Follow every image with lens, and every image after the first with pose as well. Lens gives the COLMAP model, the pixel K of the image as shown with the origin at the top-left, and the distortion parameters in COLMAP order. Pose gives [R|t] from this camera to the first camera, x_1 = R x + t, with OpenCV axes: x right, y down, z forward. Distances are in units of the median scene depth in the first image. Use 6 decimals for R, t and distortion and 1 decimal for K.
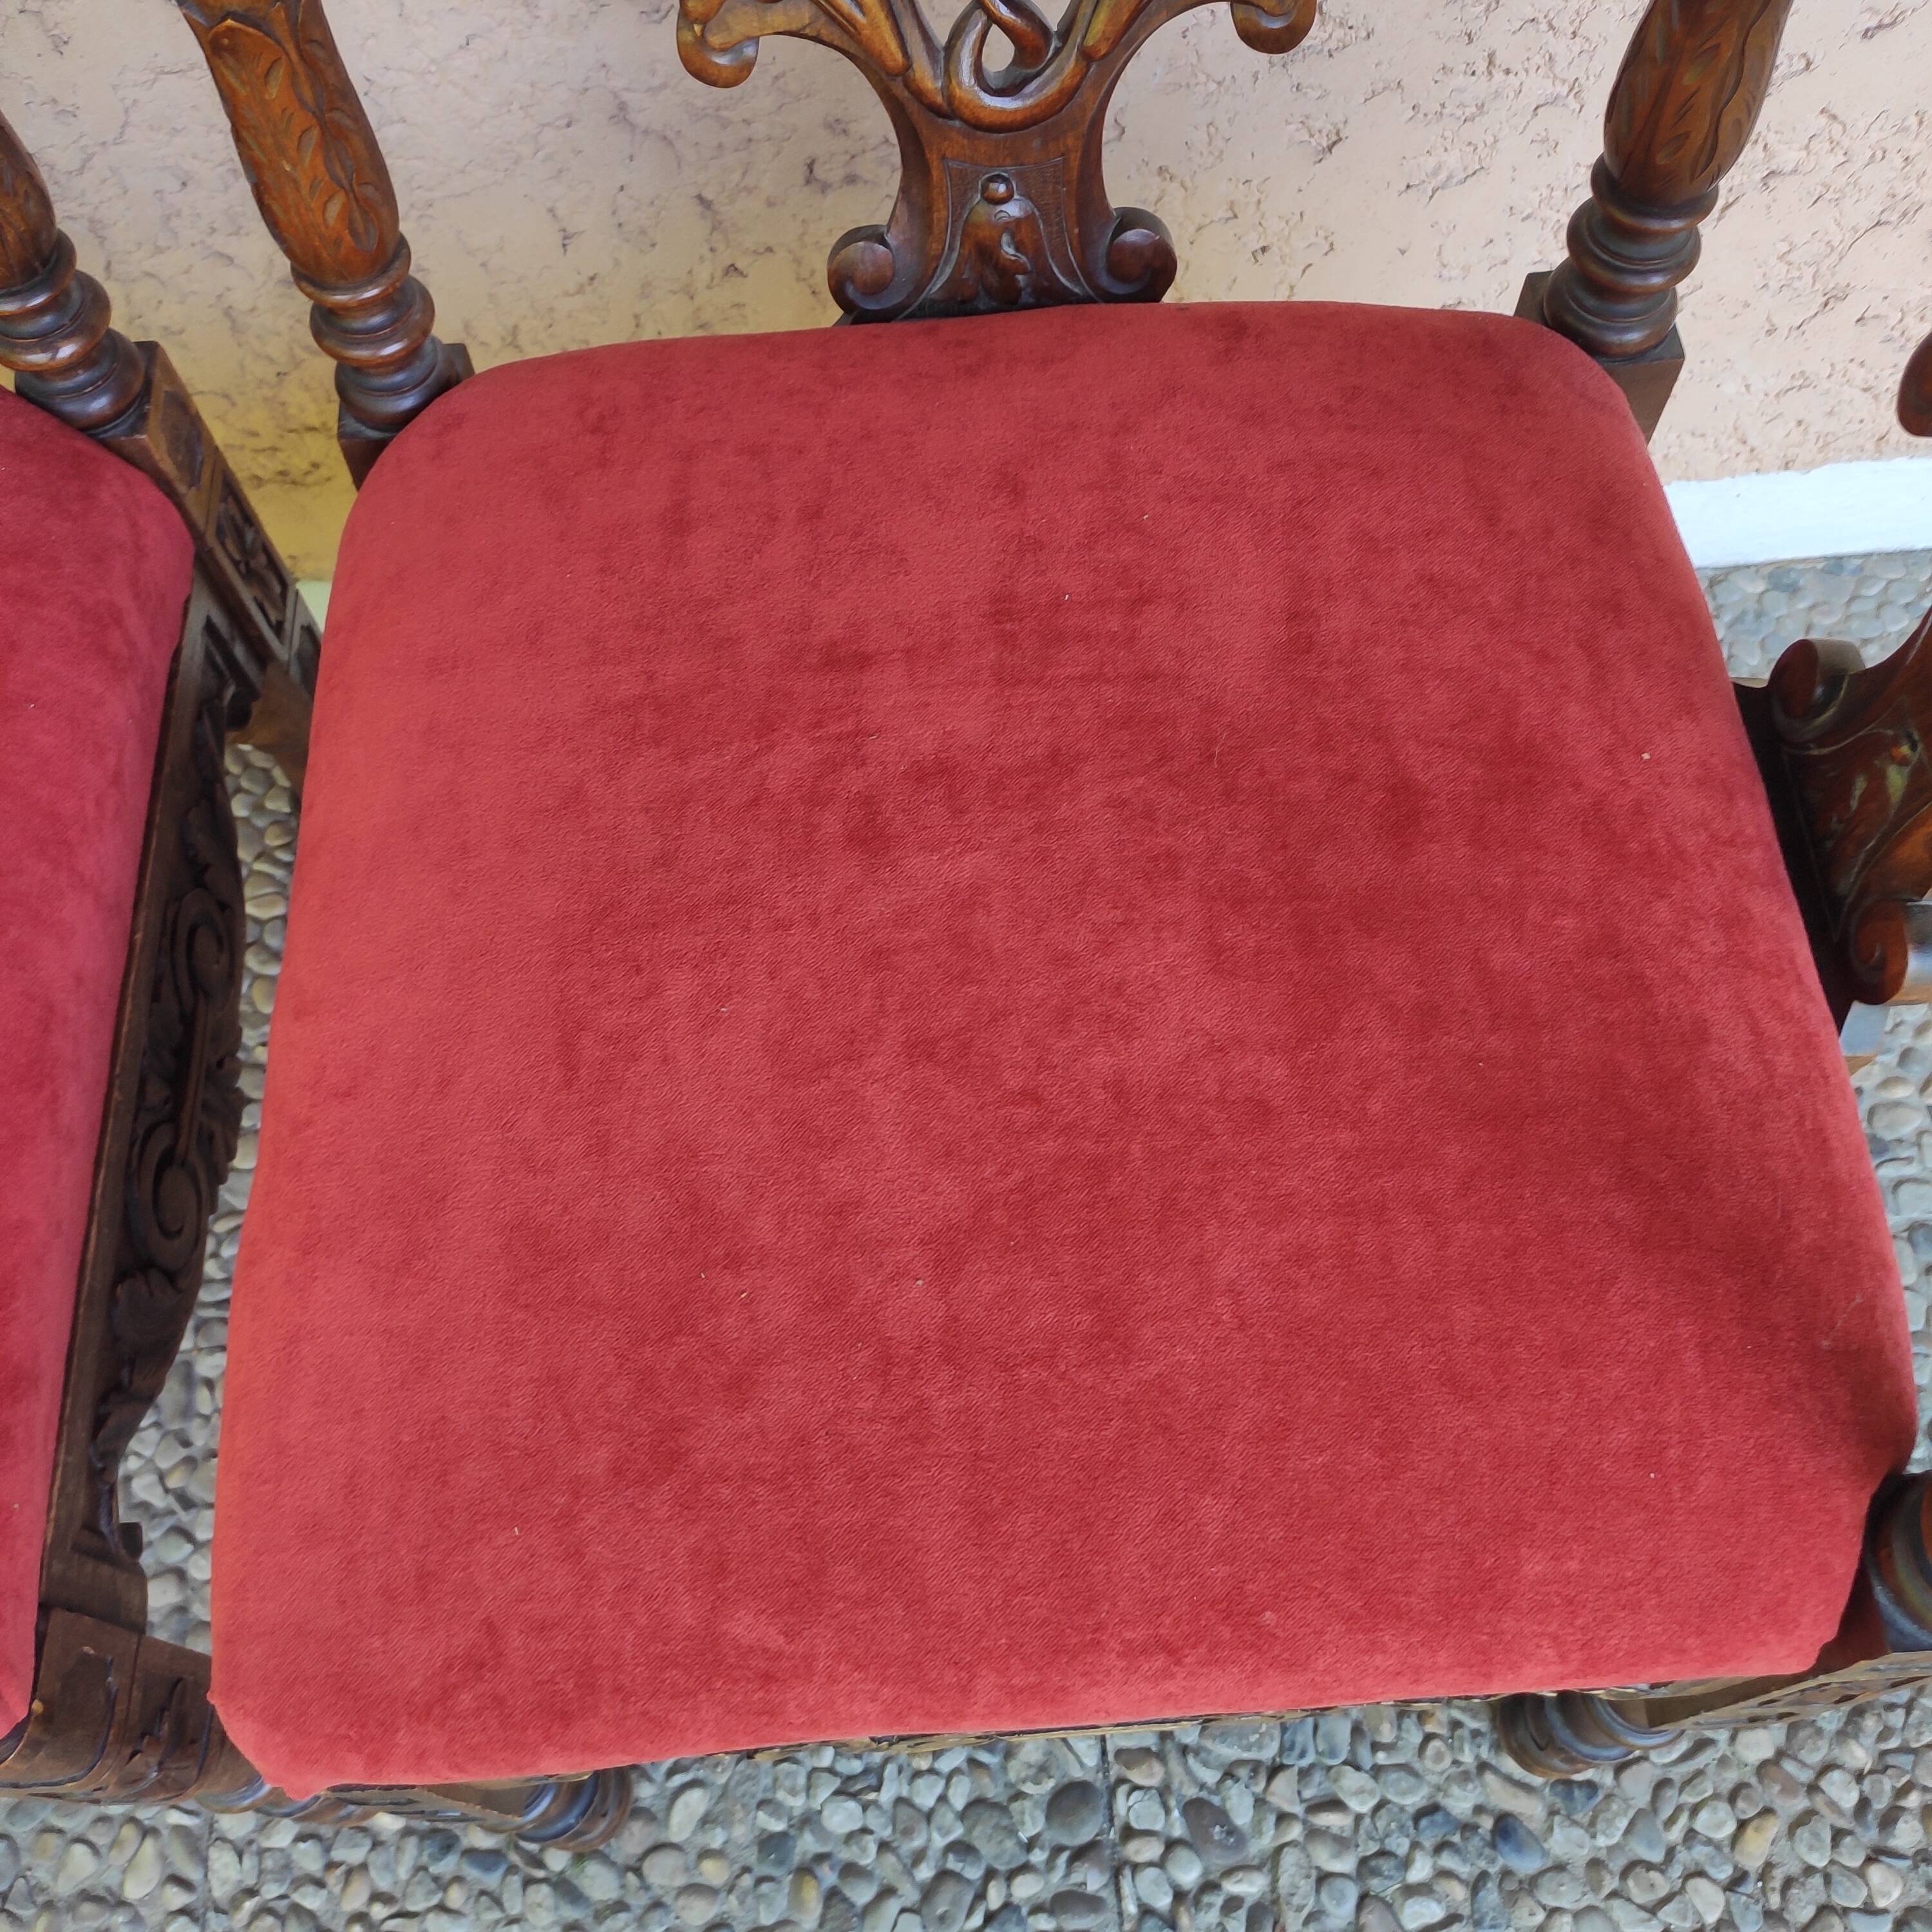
lens RADIAL K [[1943.2, 0, 975.3], [0, 1943.2, 968.4], [0, 0, 1]] dist [0.043739, 0.000000]
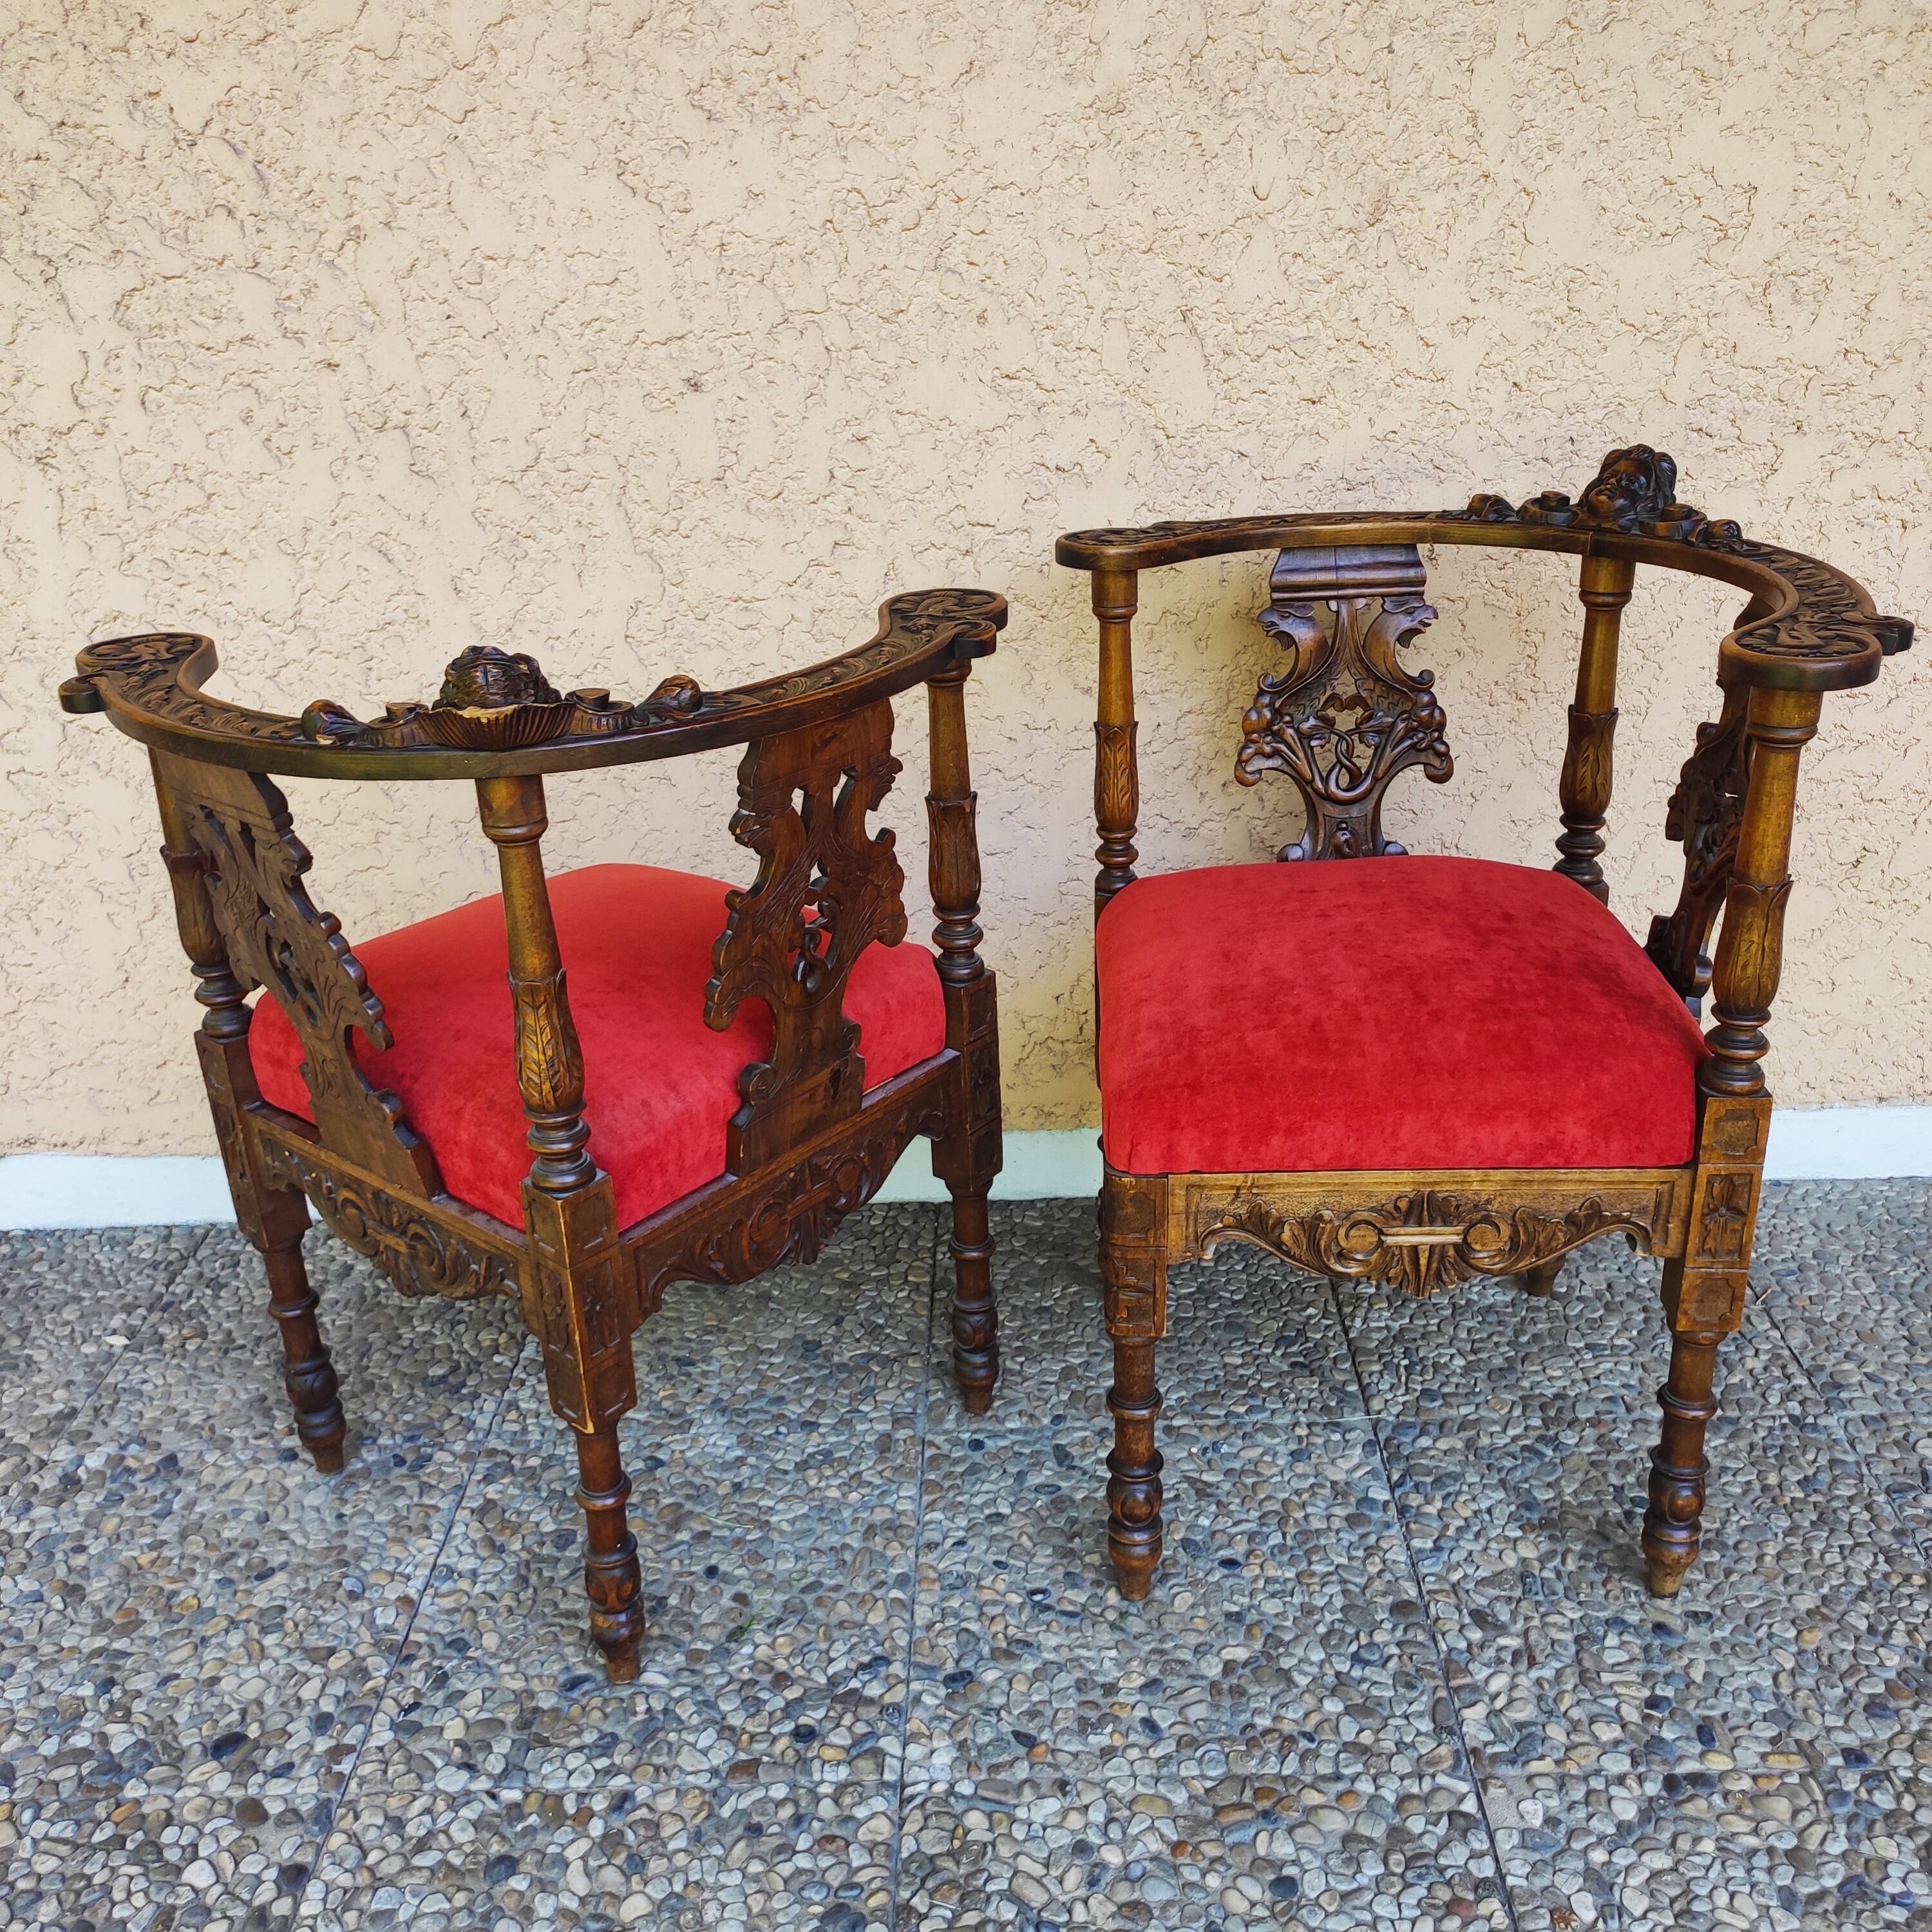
lens RADIAL K [[1943.2, 0, 976.1], [0, 1943.2, 958.2], [0, 0, 1]] dist [0.043739, 0.000000]
pose [[0.995547, 0.019941, -0.092135, -0.281184], [-0.075203, 0.757338, -0.648679, 1.780713], [0.056842, 0.652719, 0.755465, -1.119506]]
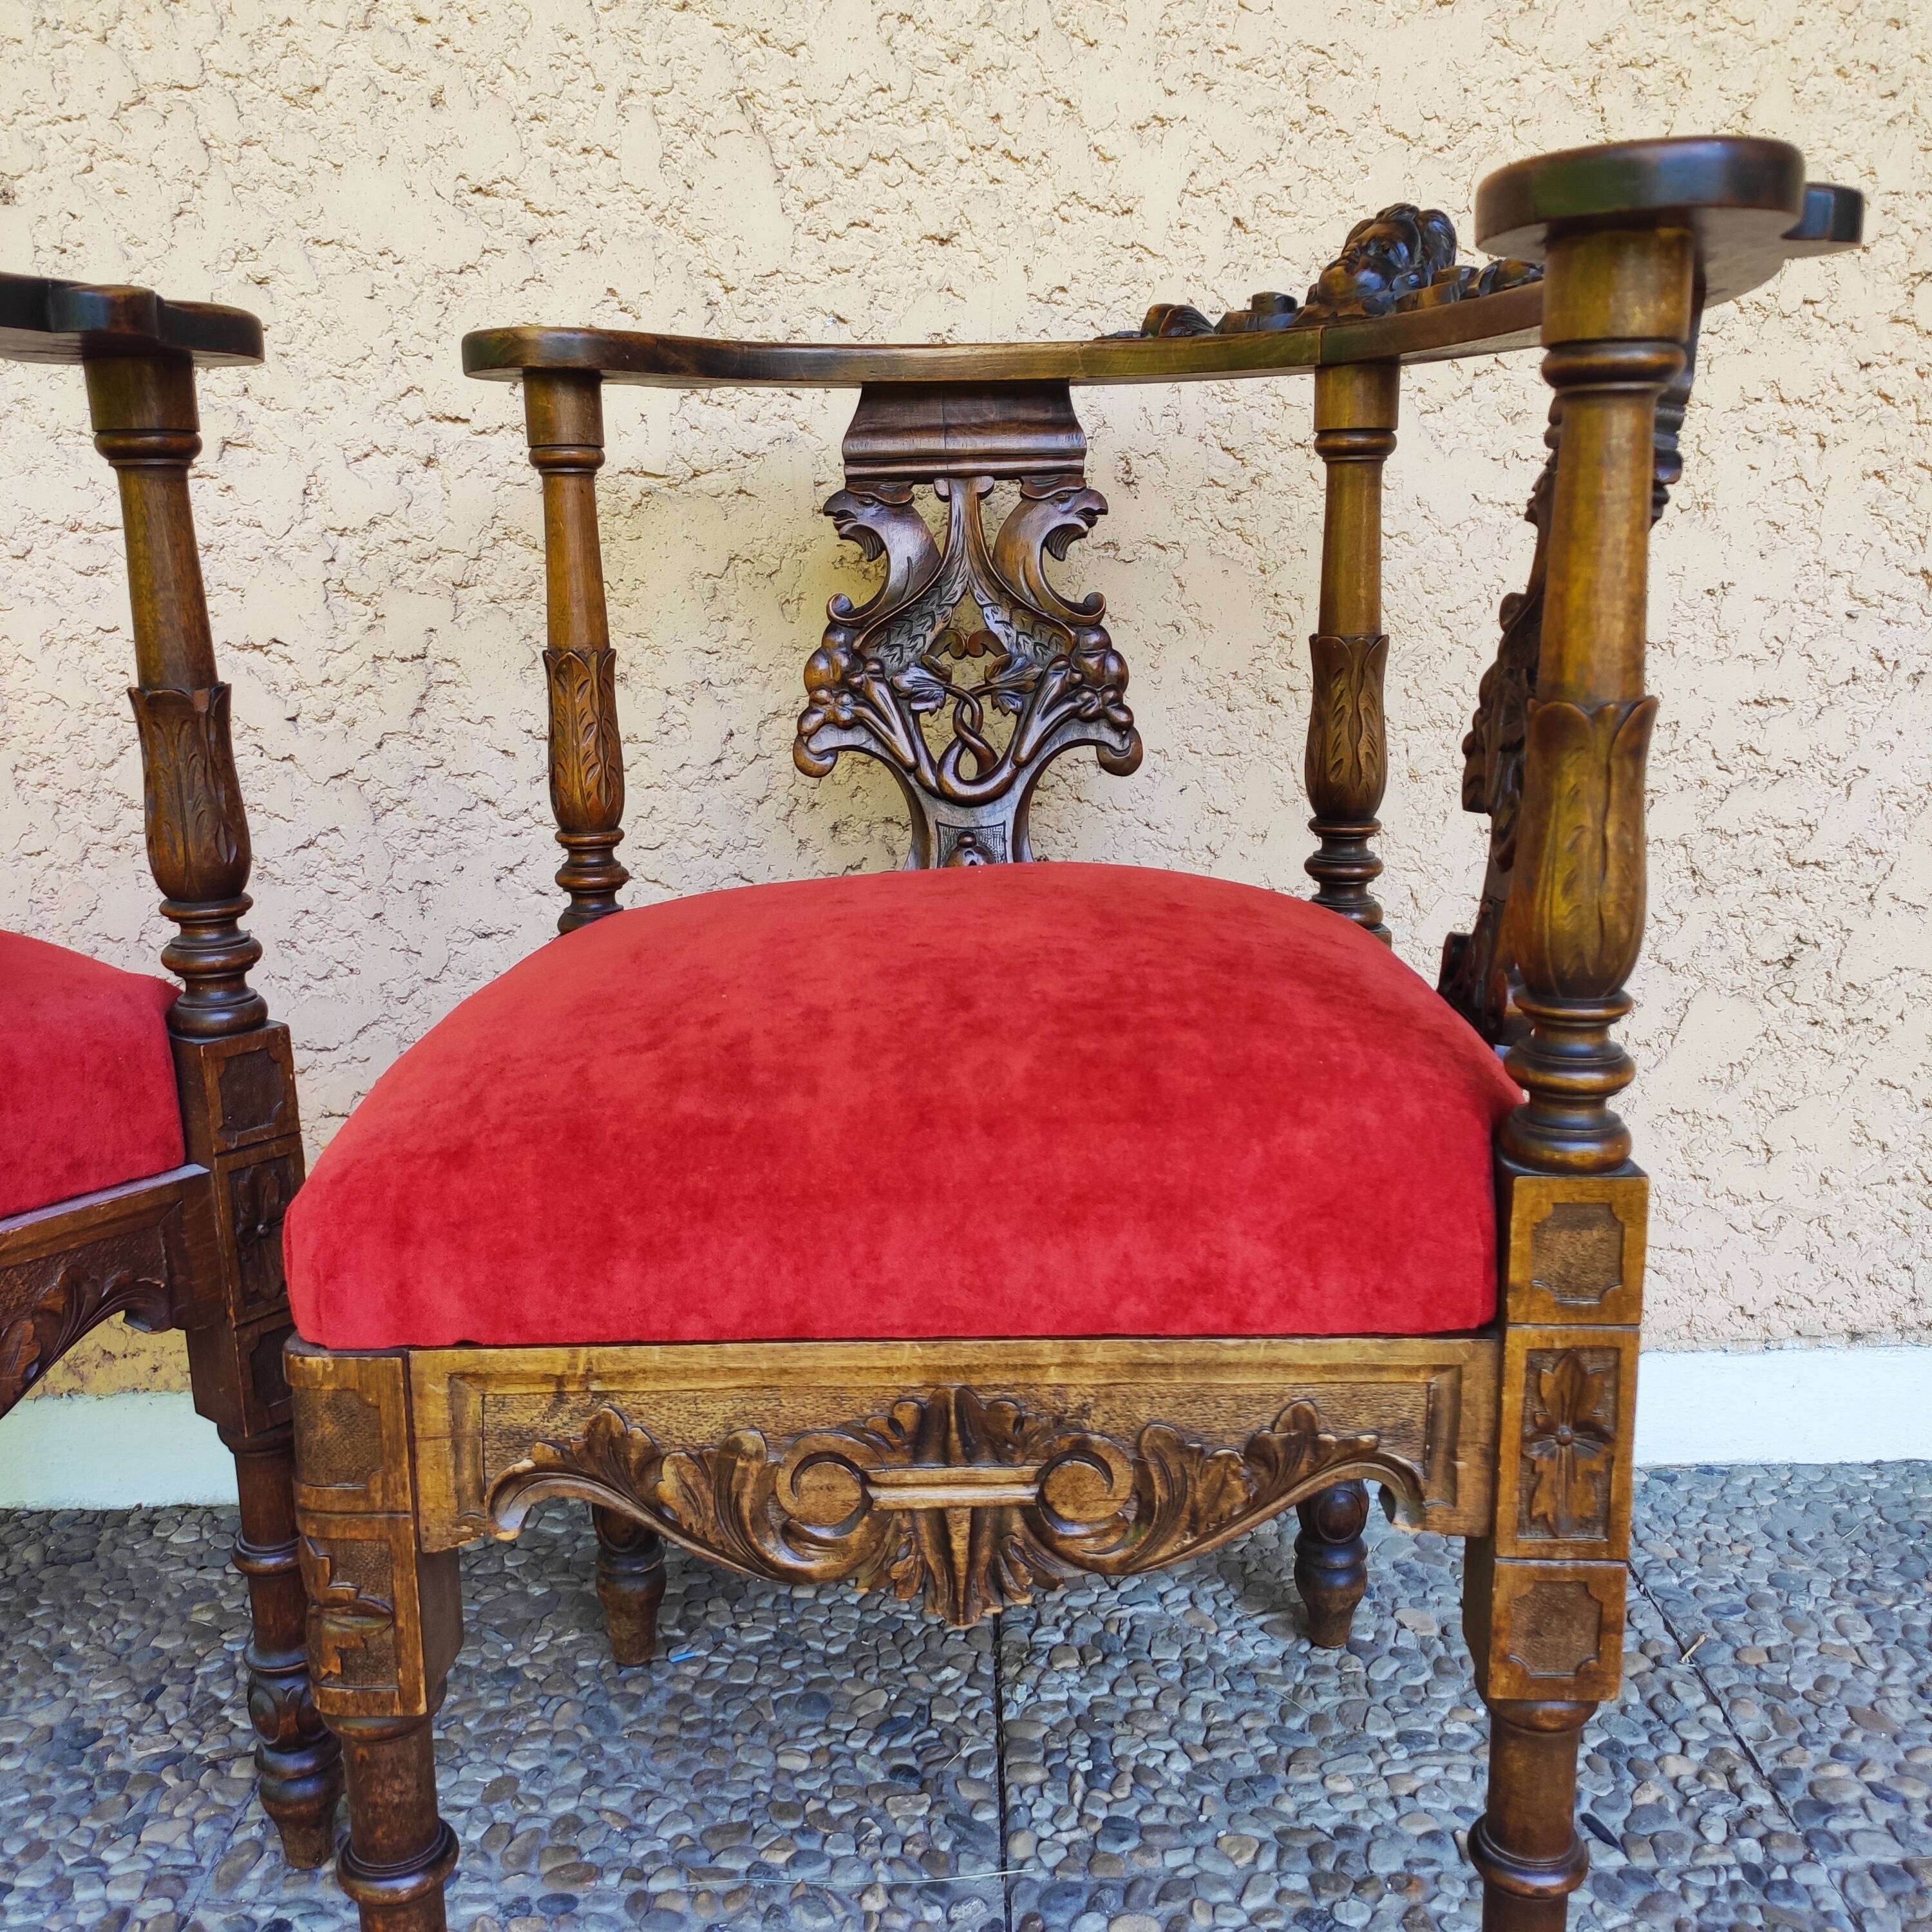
lens RADIAL K [[1943.2, 0, 982.3], [0, 1943.2, 947.6], [0, 0, 1]] dist [0.043739, 0.000000]
pose [[0.997785, 0.012436, -0.065351, 0.155238], [-0.058937, 0.620833, -0.781725, 1.118931], [0.030850, 0.783844, 0.620190, 0.026406]]
